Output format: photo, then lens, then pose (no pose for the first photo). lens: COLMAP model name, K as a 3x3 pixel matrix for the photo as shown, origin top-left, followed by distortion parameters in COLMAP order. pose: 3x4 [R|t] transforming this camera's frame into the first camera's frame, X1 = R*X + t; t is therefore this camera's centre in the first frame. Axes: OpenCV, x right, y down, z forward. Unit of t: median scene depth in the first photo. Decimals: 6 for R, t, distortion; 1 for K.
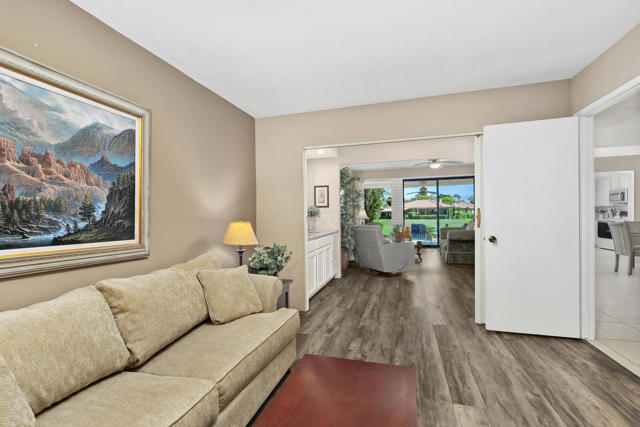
lens RADIAL K [[293.5, 0, 319.4], [0, 293.5, 216.3], [0, 0, 1]] dist [0.003932, 0.000538]
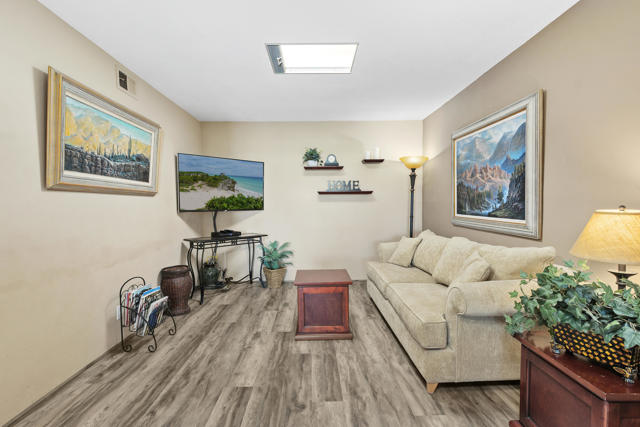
lens RADIAL K [[293.5, 0, 320.2], [0, 293.5, 210.7], [0, 0, 1]] dist [0.003932, 0.000538]
pose [[-0.948183, 0.033970, -0.315904, 0.526721], [0.027290, 0.999301, 0.025547, -0.008759], [0.316551, 0.015602, -0.948447, 2.024909]]
